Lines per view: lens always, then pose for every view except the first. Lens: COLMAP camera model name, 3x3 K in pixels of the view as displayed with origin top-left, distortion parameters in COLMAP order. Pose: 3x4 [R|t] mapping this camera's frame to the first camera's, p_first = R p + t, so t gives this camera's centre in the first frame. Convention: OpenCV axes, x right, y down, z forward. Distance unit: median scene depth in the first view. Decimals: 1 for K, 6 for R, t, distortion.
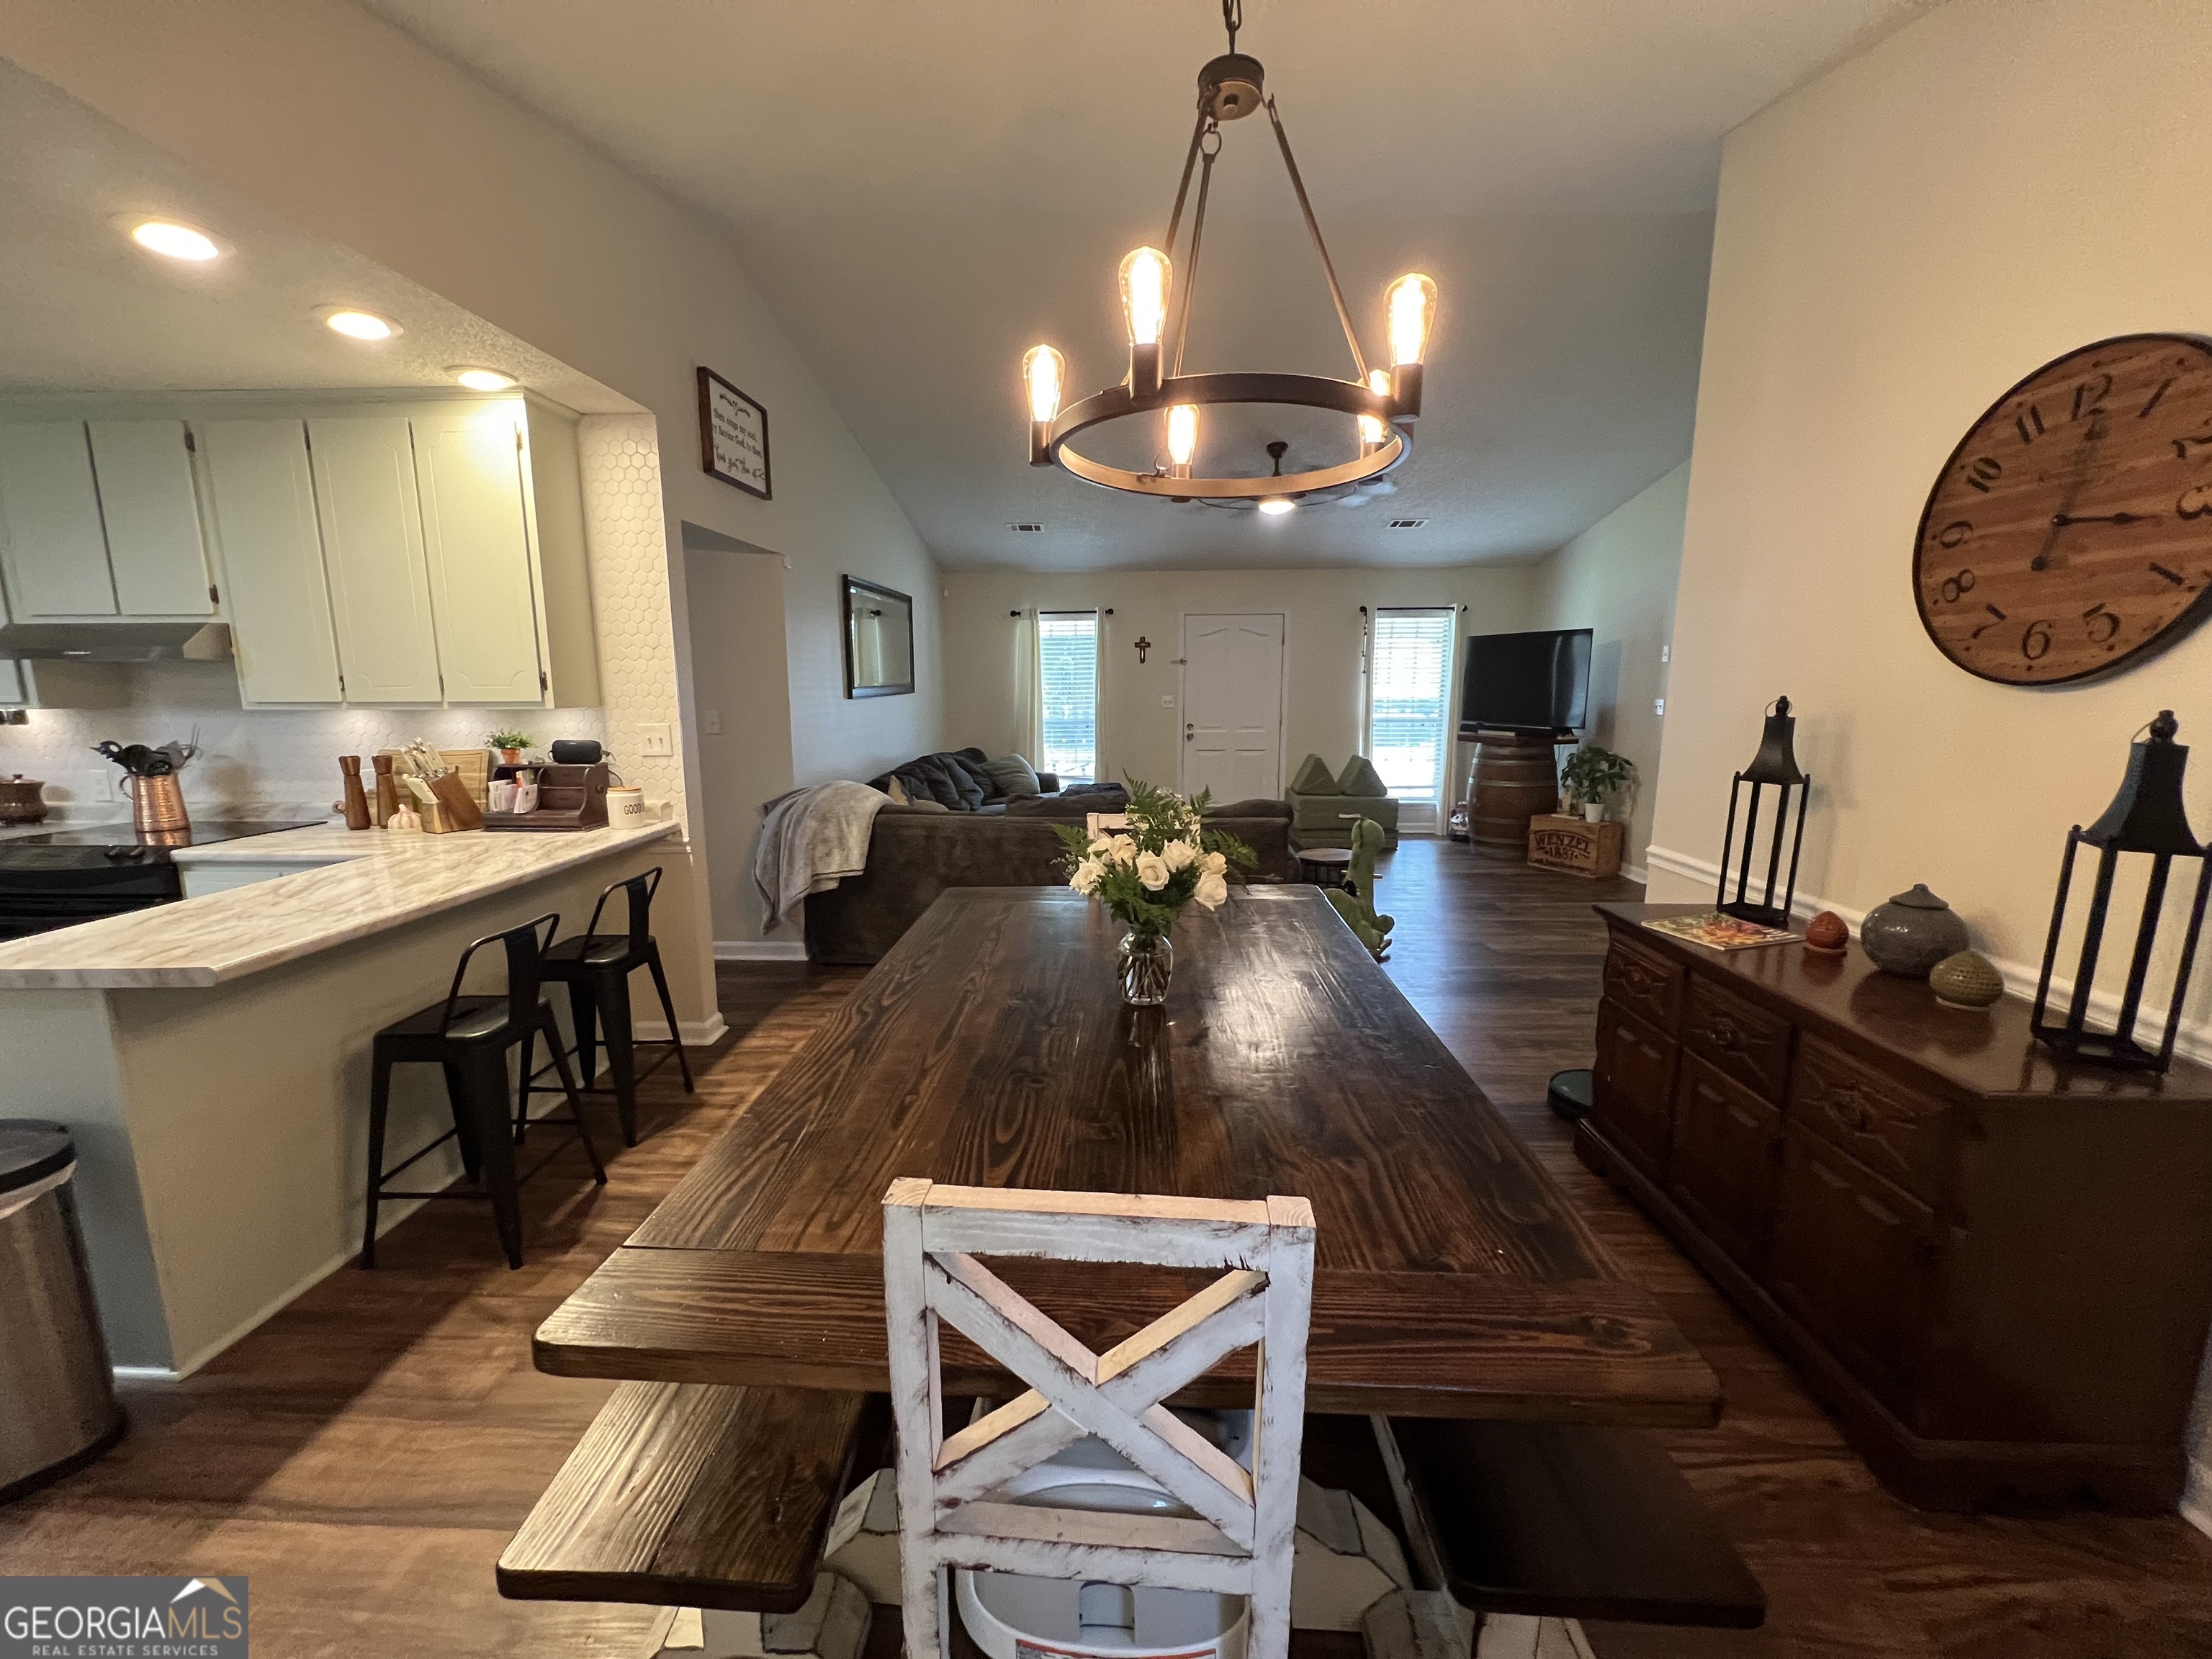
lens RADIAL K [[884.9, 0, 1096.6], [0, 884.9, 825.6], [0, 0, 1]] dist [-0.004416, 0.001024]
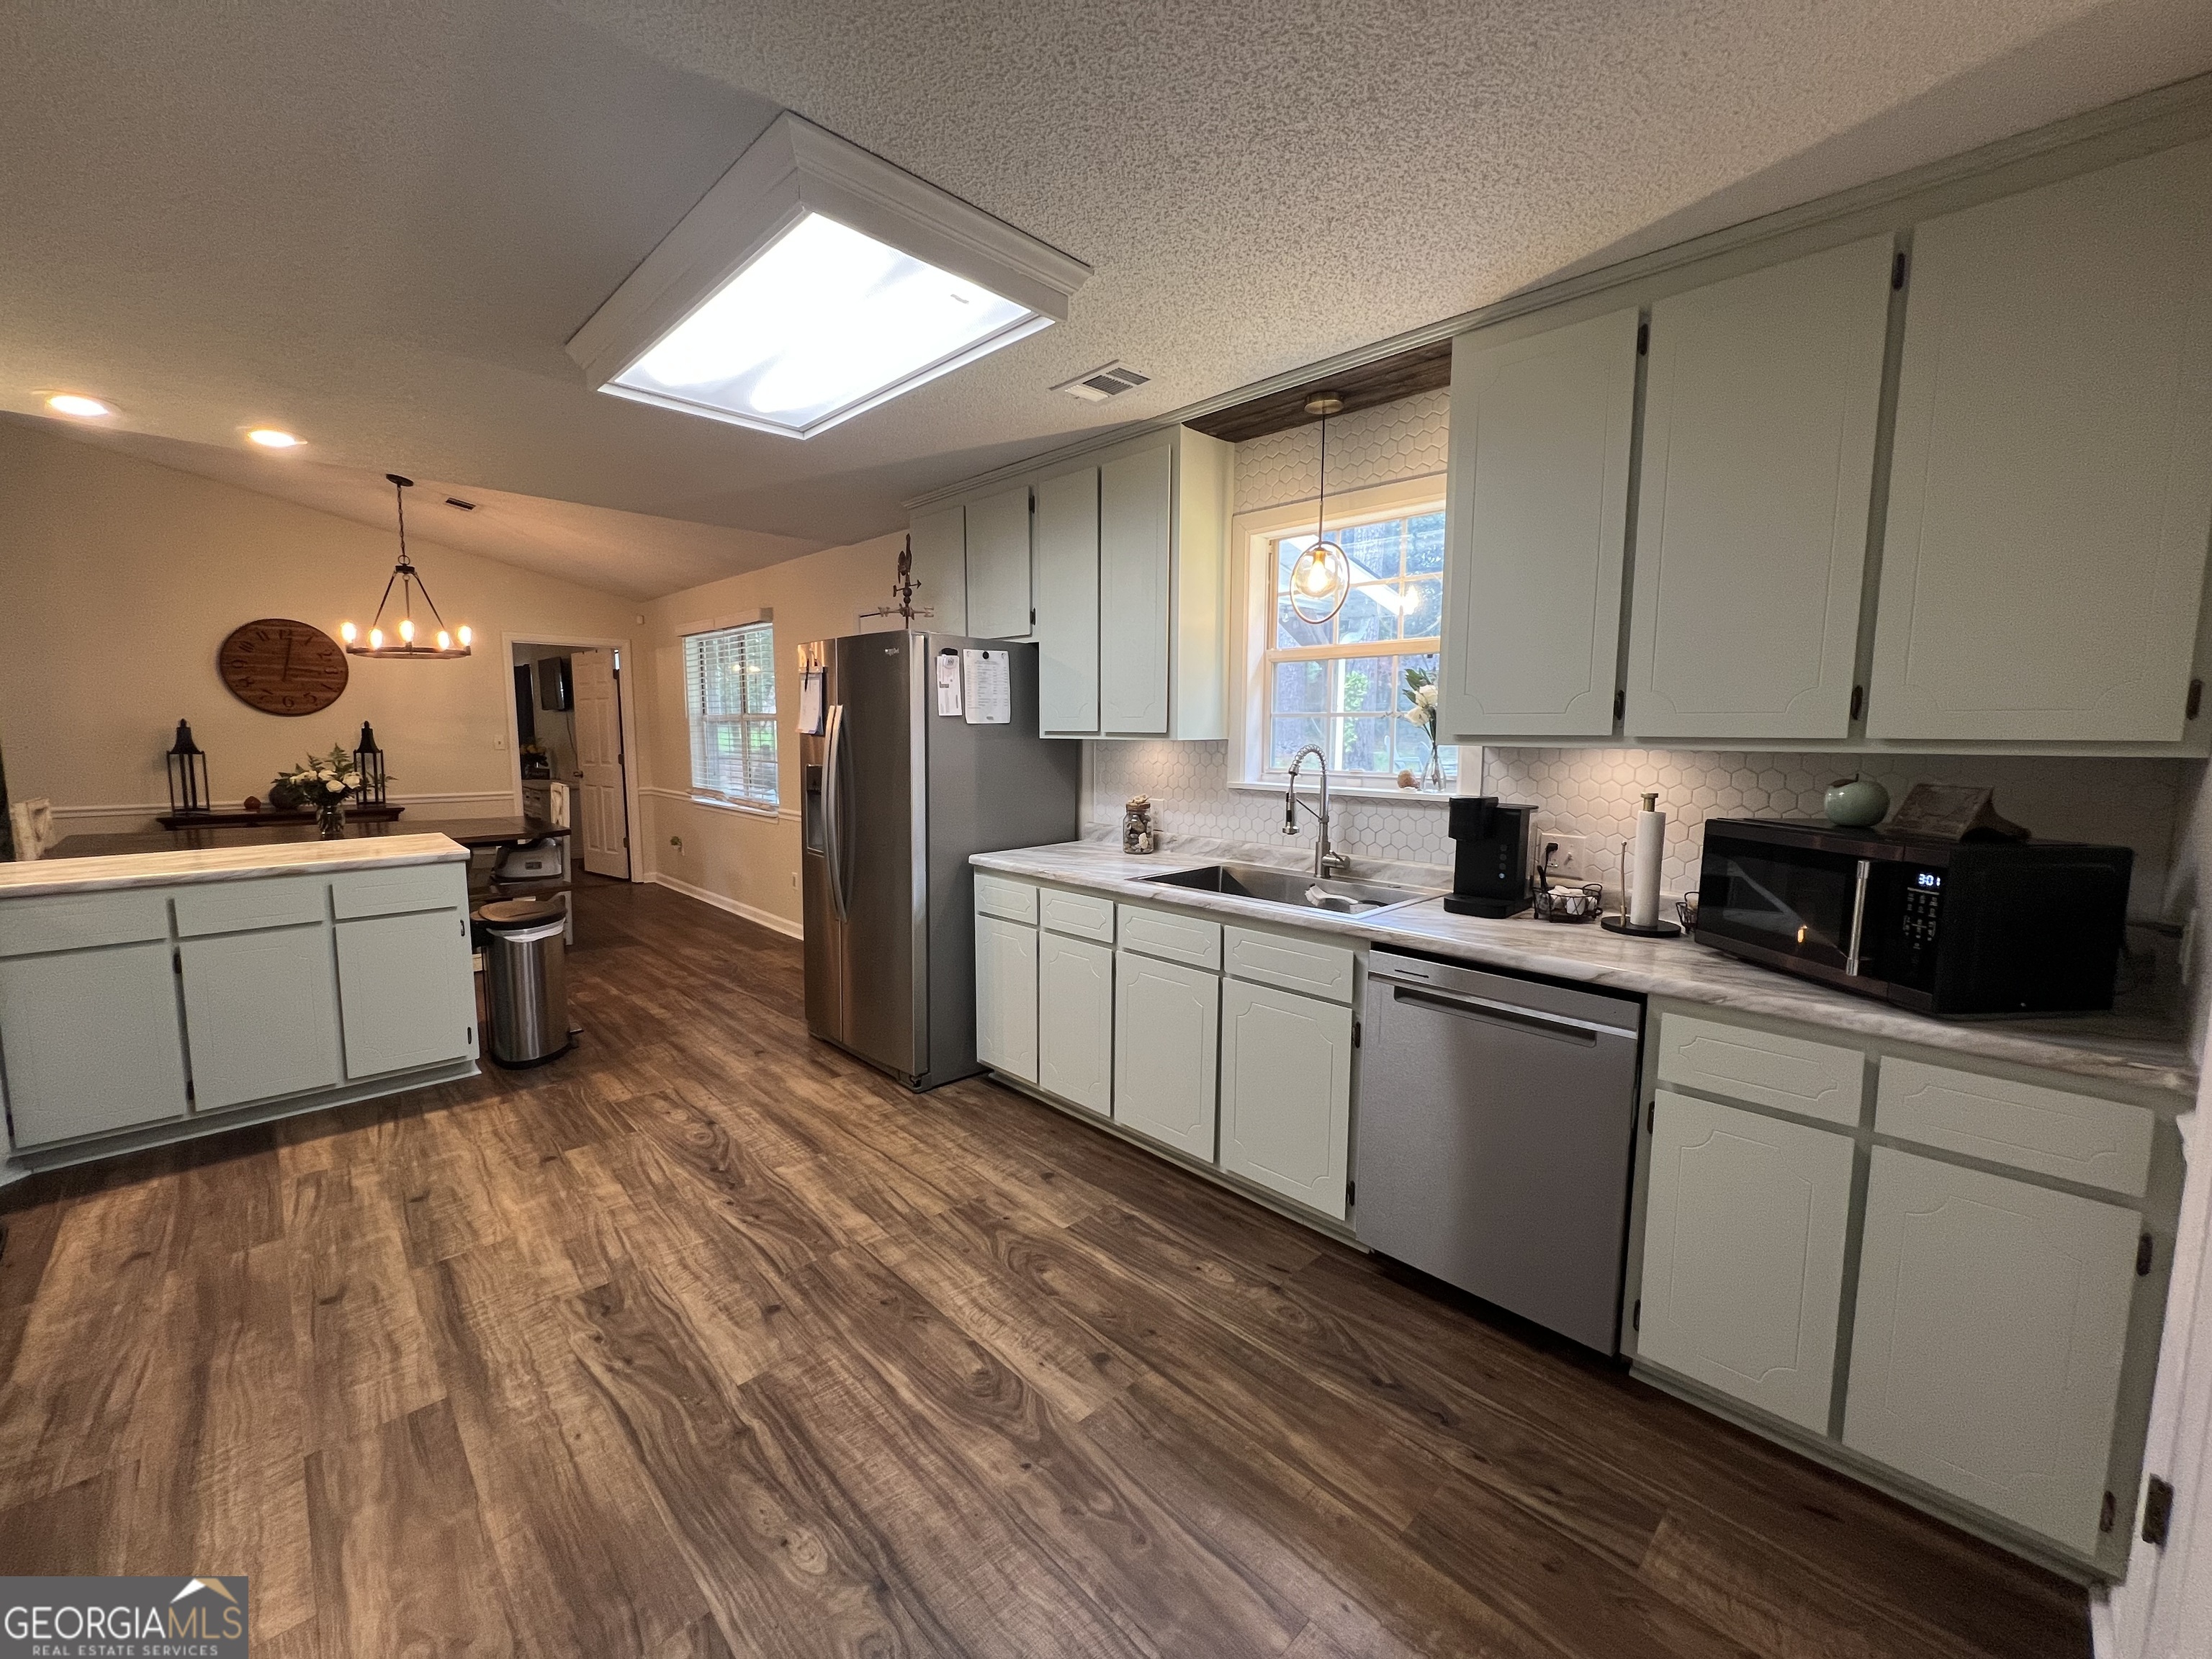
lens RADIAL K [[884.9, 0, 1096.6], [0, 884.9, 825.4], [0, 0, 1]] dist [-0.004416, 0.001024]
pose [[-0.719870, -0.077551, 0.689763, -1.919222], [0.110051, 0.968417, 0.223735, -0.090686], [-0.685329, 0.236969, -0.688600, 0.715737]]
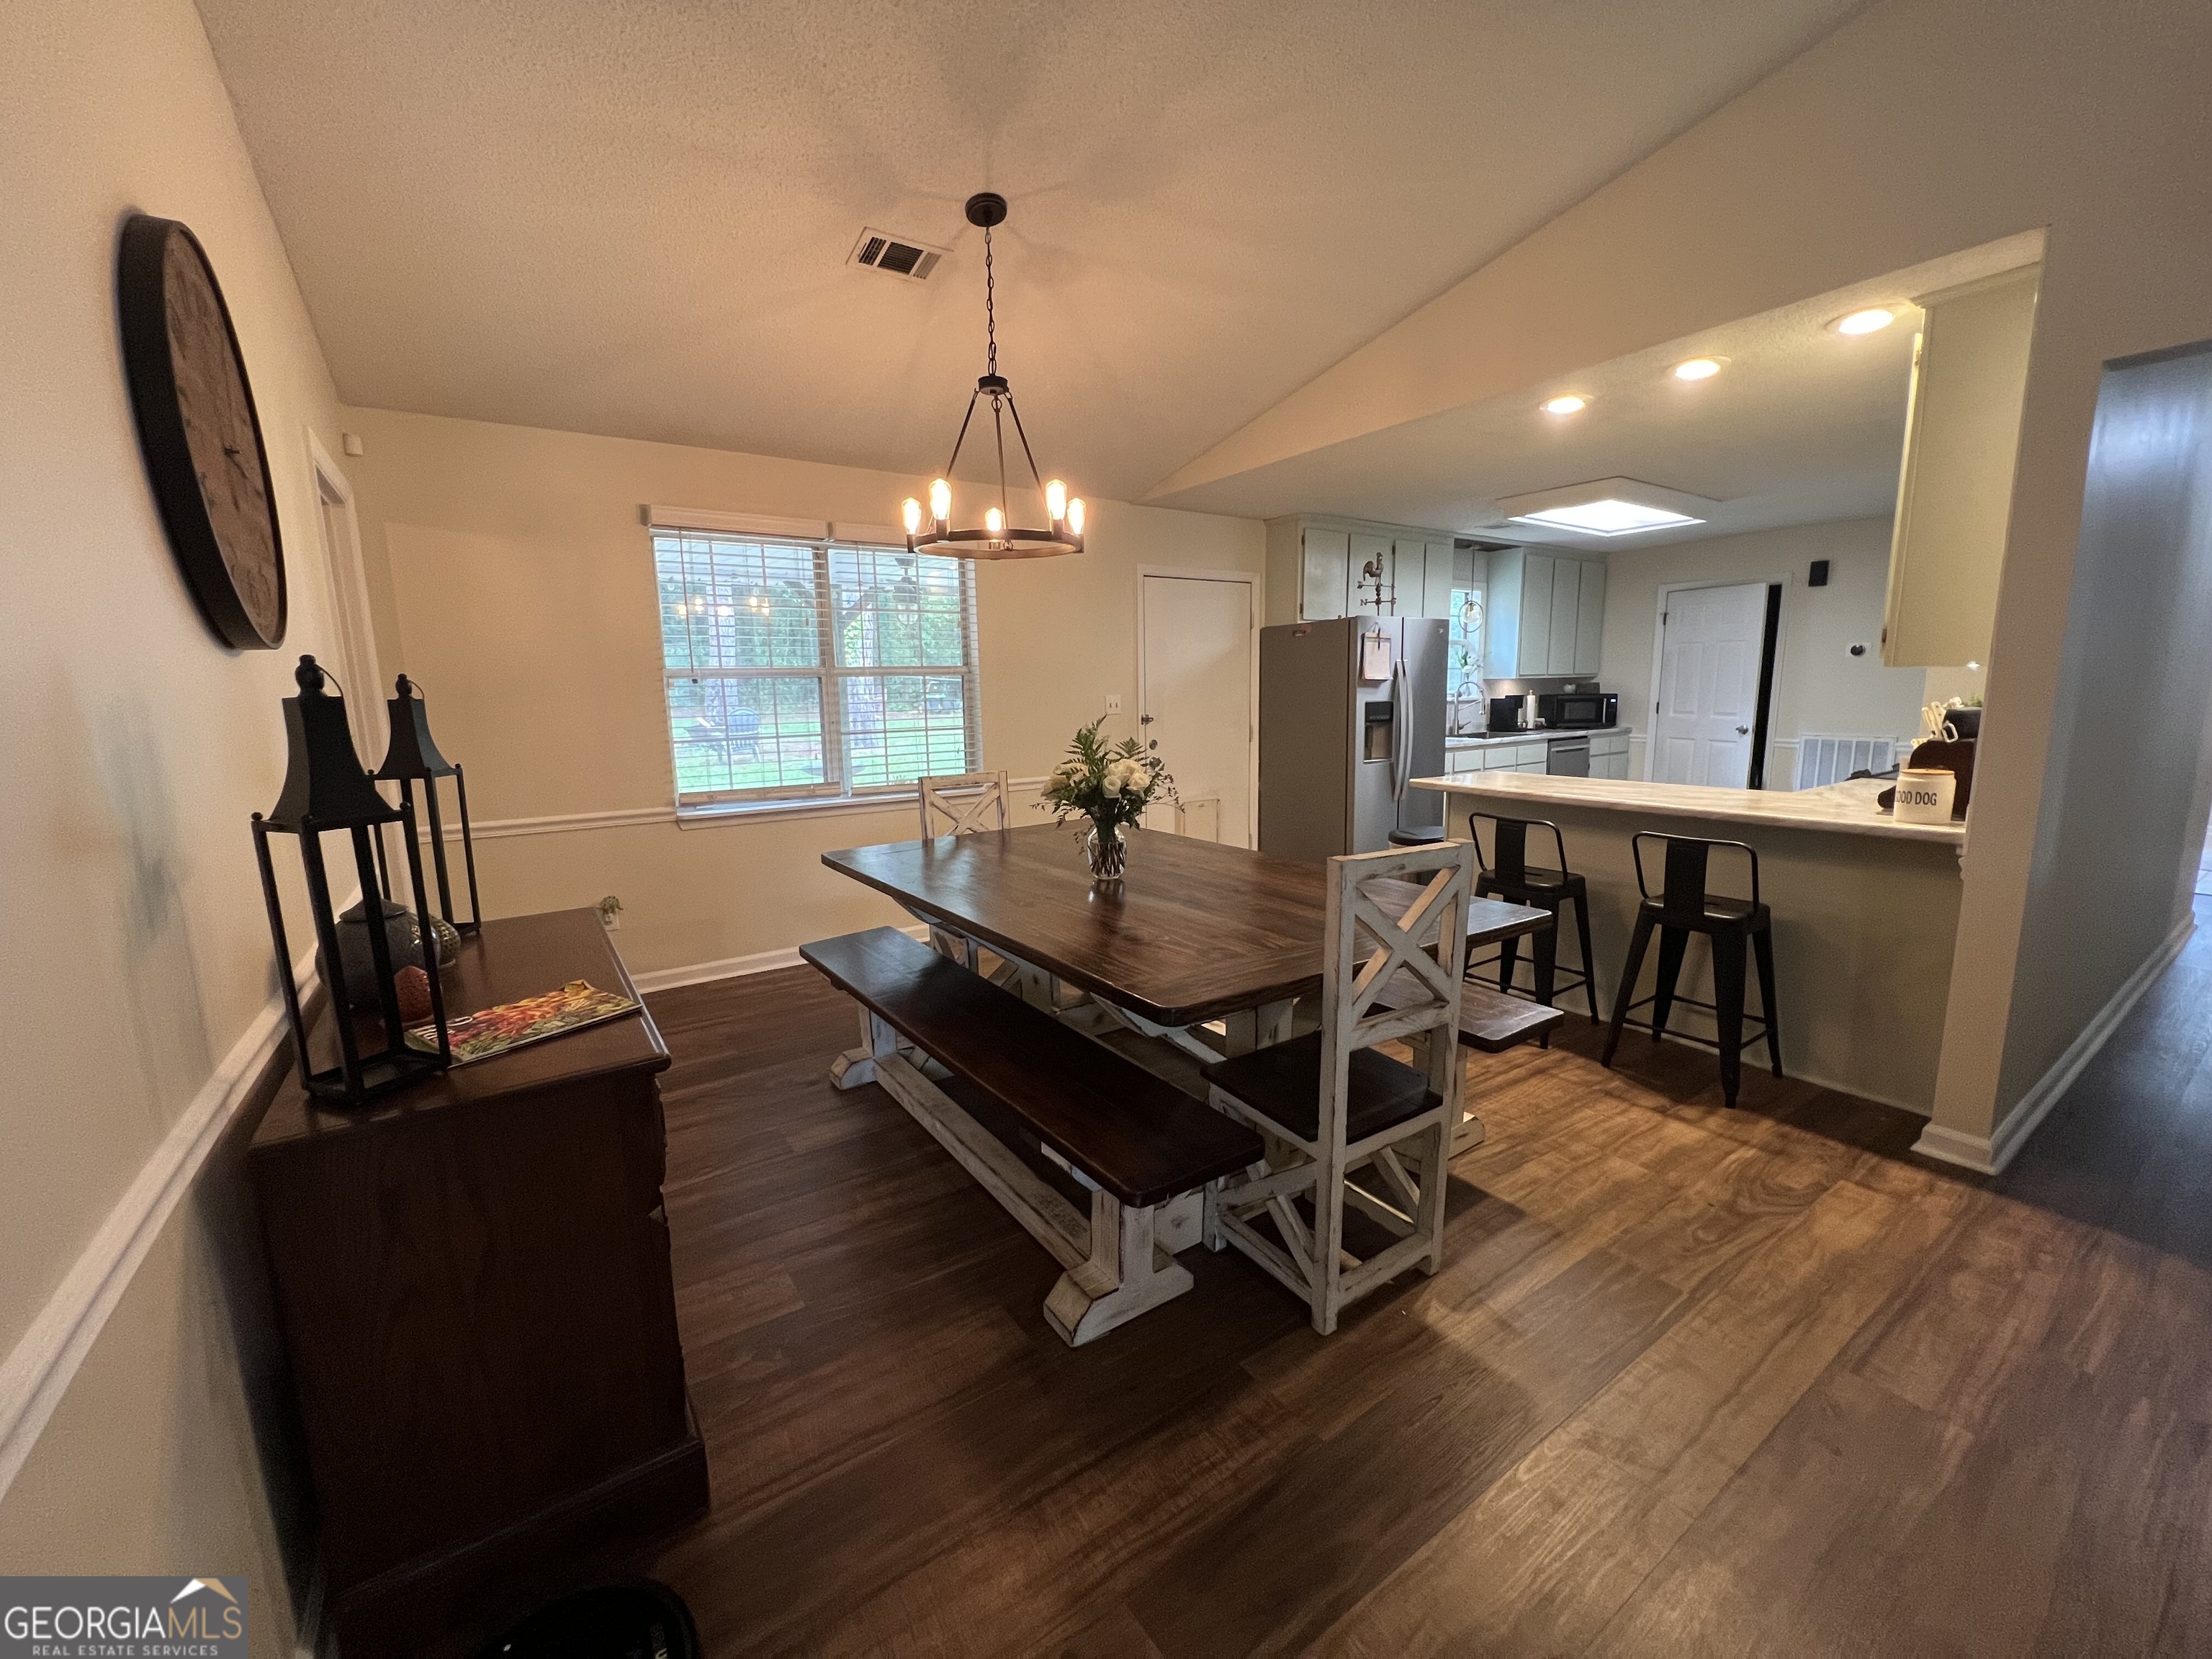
lens RADIAL K [[884.9, 0, 1095.8], [0, 884.9, 826.5], [0, 0, 1]] dist [-0.004416, 0.001024]
pose [[-0.808861, 0.110562, -0.577512, 0.503956], [-0.074987, 0.954748, 0.287809, -0.163995], [0.583199, 0.276103, -0.763967, 1.179712]]
